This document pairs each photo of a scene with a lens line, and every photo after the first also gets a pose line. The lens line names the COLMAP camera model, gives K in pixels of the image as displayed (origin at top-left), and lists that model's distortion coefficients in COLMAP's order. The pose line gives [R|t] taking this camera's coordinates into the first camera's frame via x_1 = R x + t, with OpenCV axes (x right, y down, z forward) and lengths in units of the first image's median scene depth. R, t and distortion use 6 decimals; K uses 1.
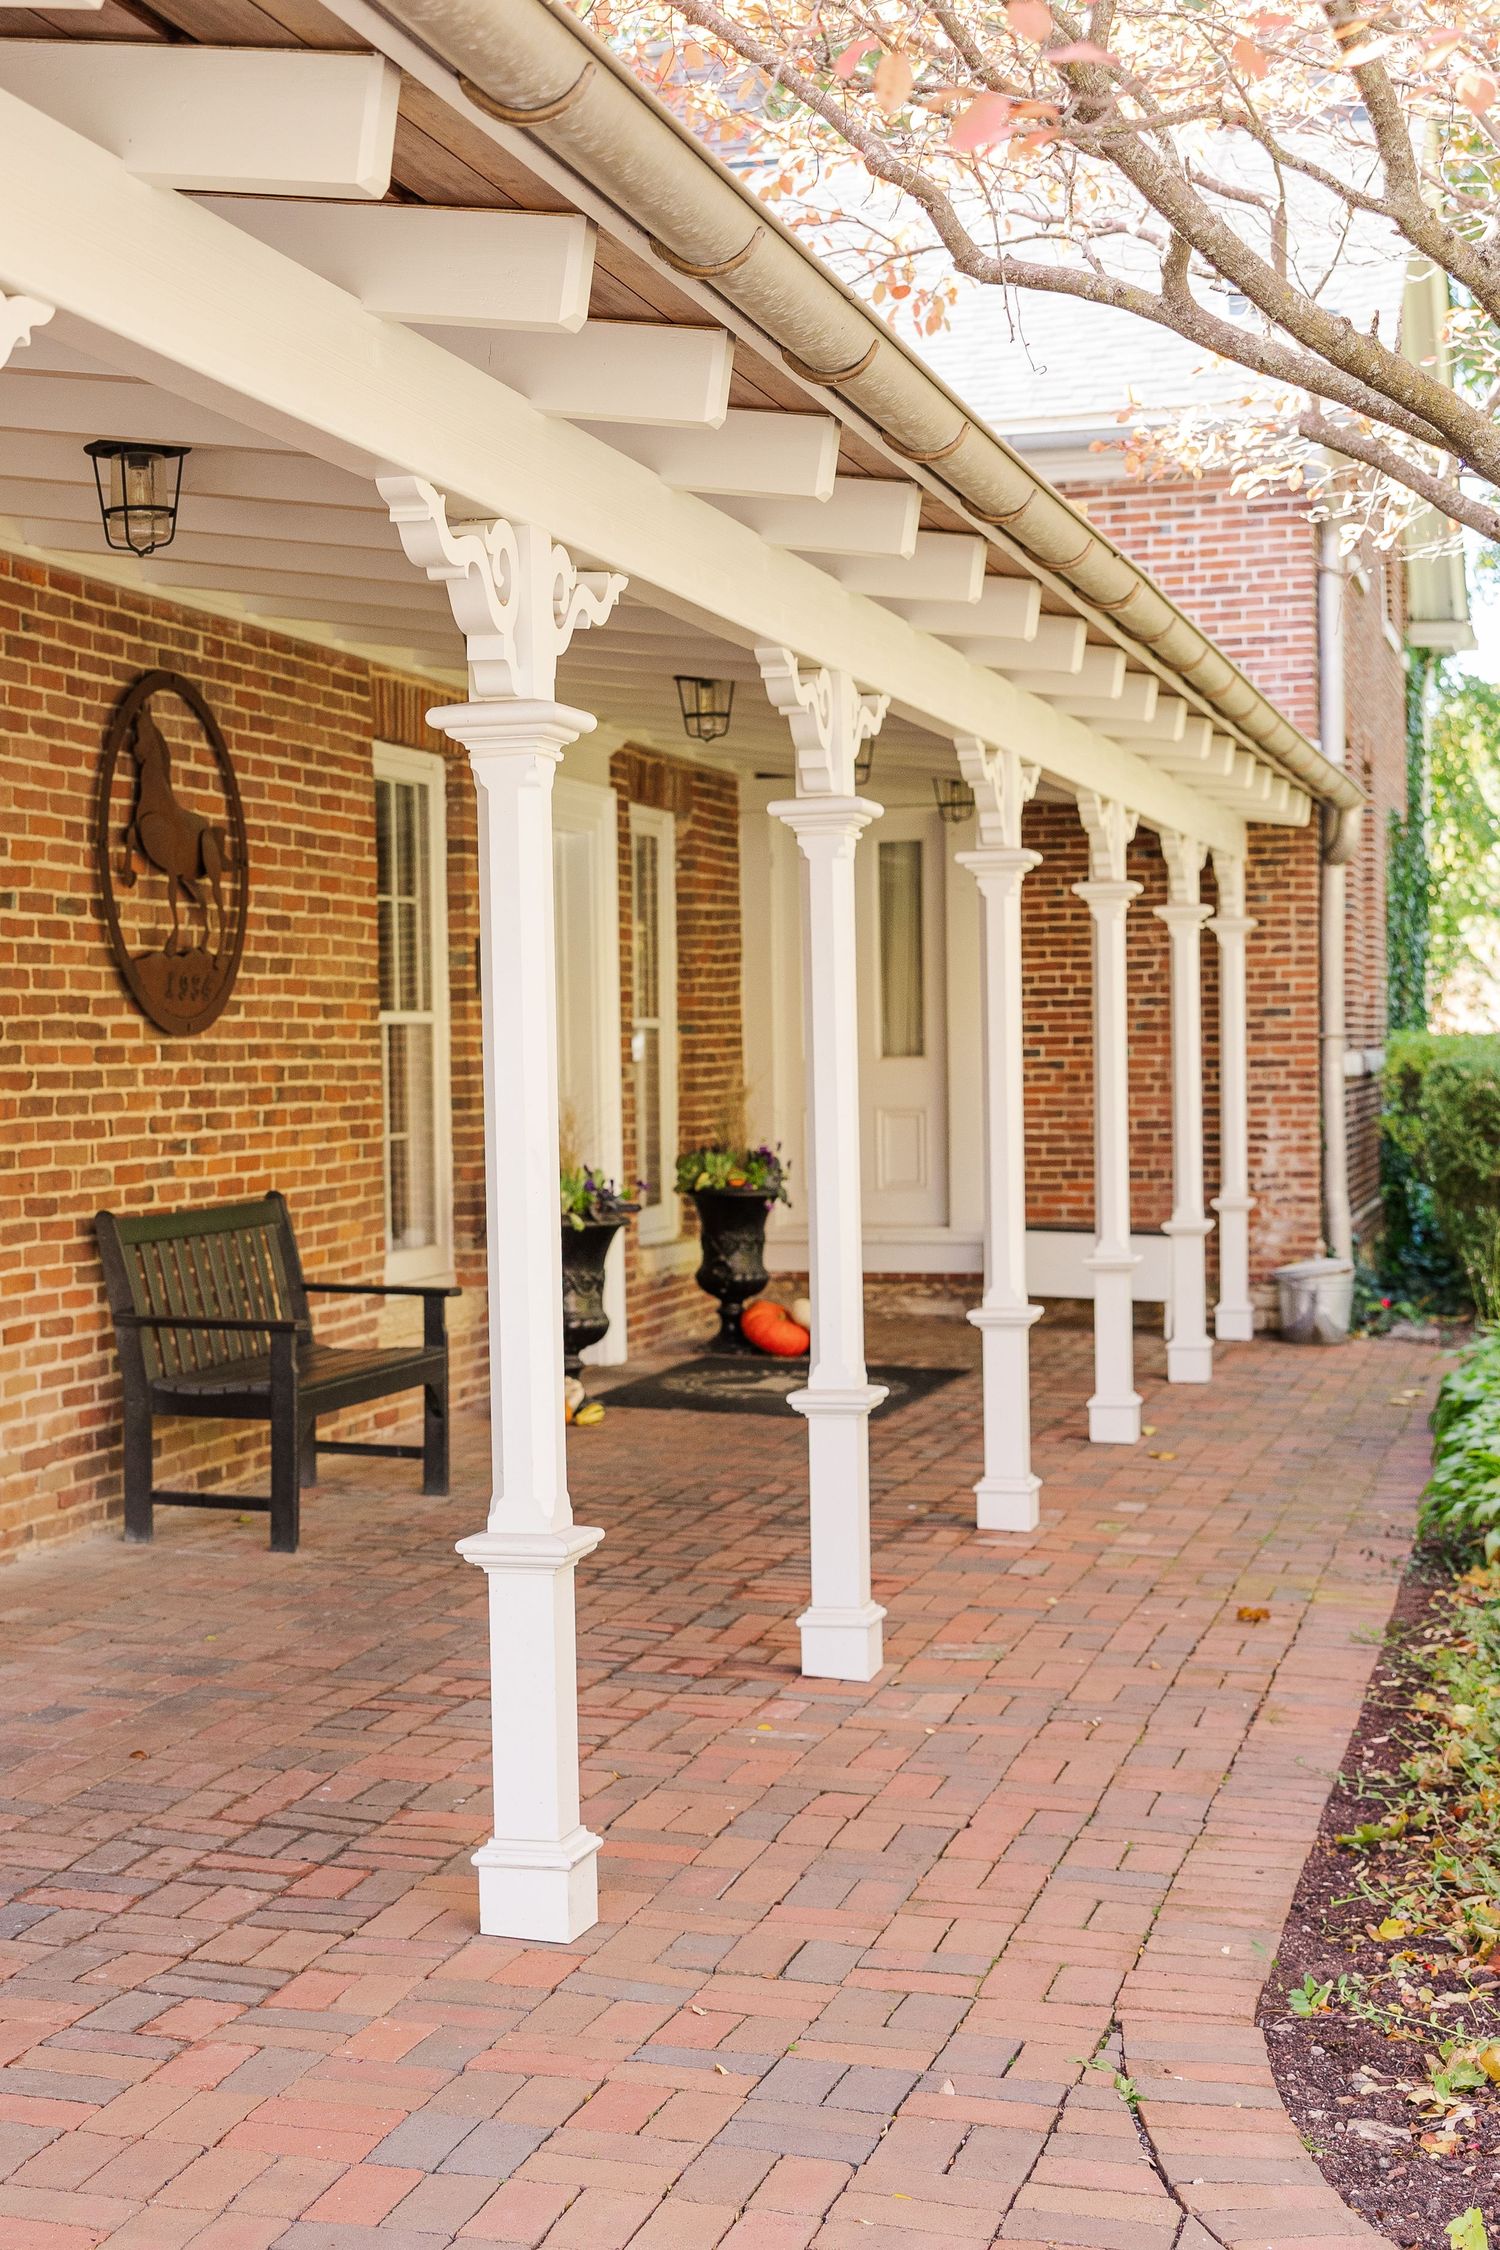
lens RADIAL K [[3192.7, 0, 547.7], [0, 3192.7, 1196.6], [0, 0, 1]] dist [-0.010281, 0.040027]
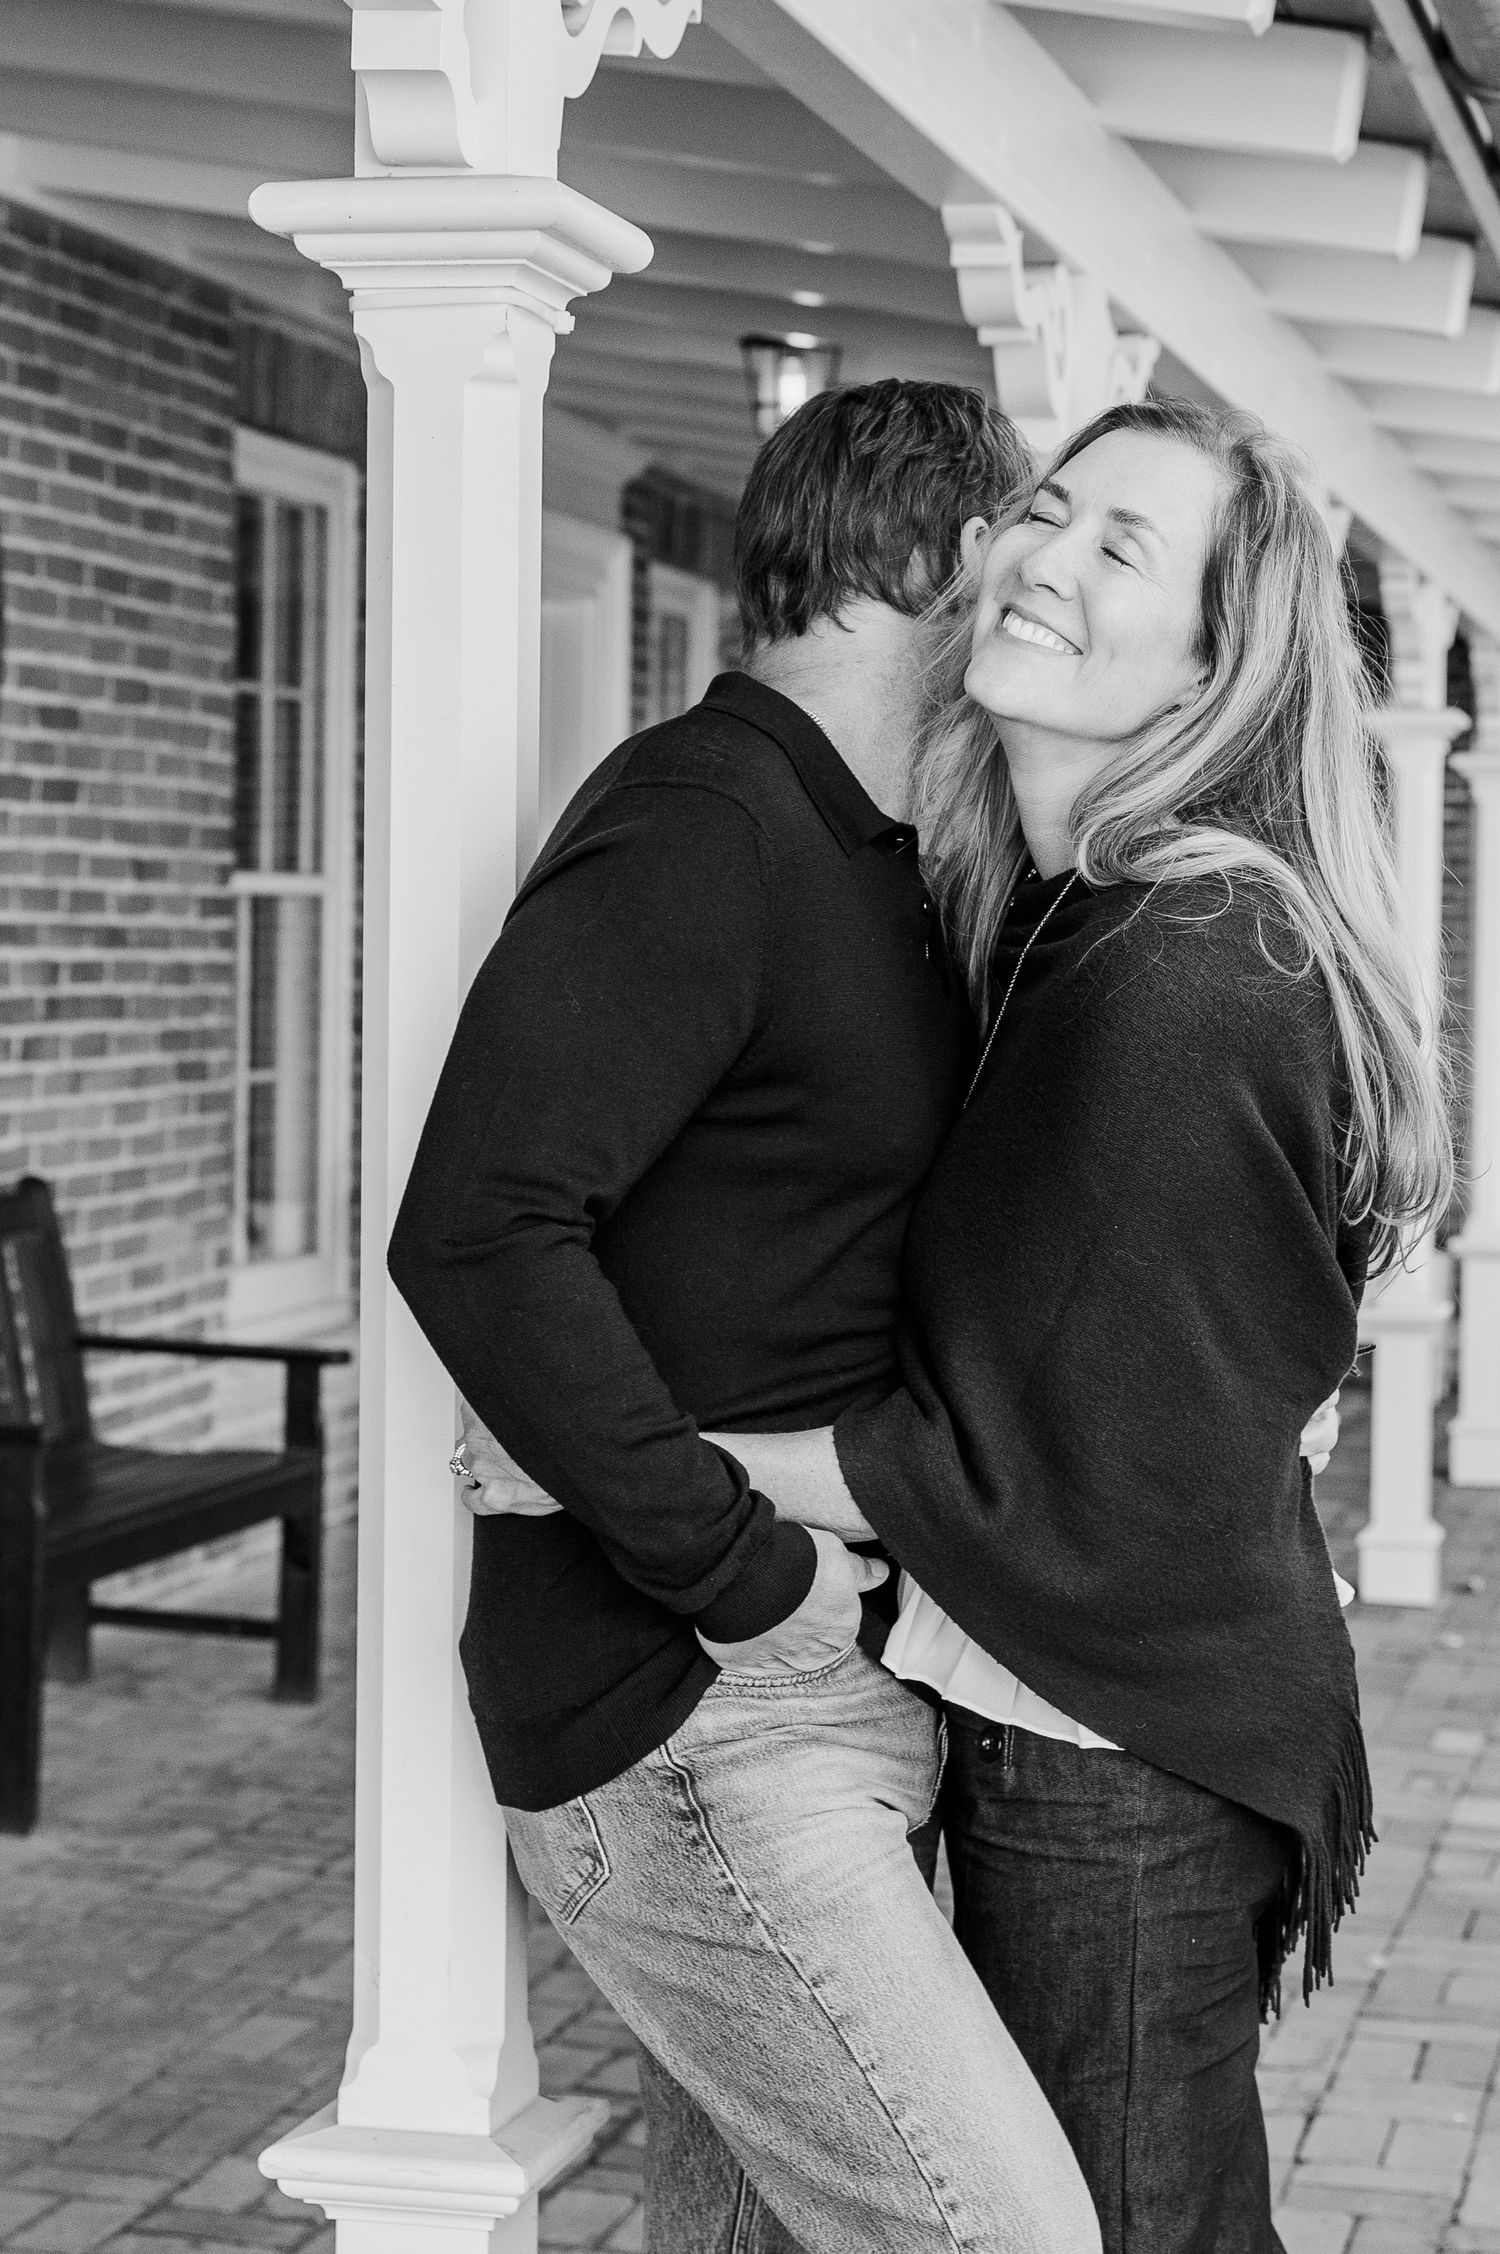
lens RADIAL K [[4124.7, 0, 975.5], [0, 4124.7, 1084.0], [0, 0, 1]] dist [0.004832, 0.011788]
pose [[0.993015, 0.031359, 0.113743, -0.000643], [-0.030427, 0.999488, -0.009924, -0.014315], [-0.113995, 0.006394, 0.993461, 0.203453]]
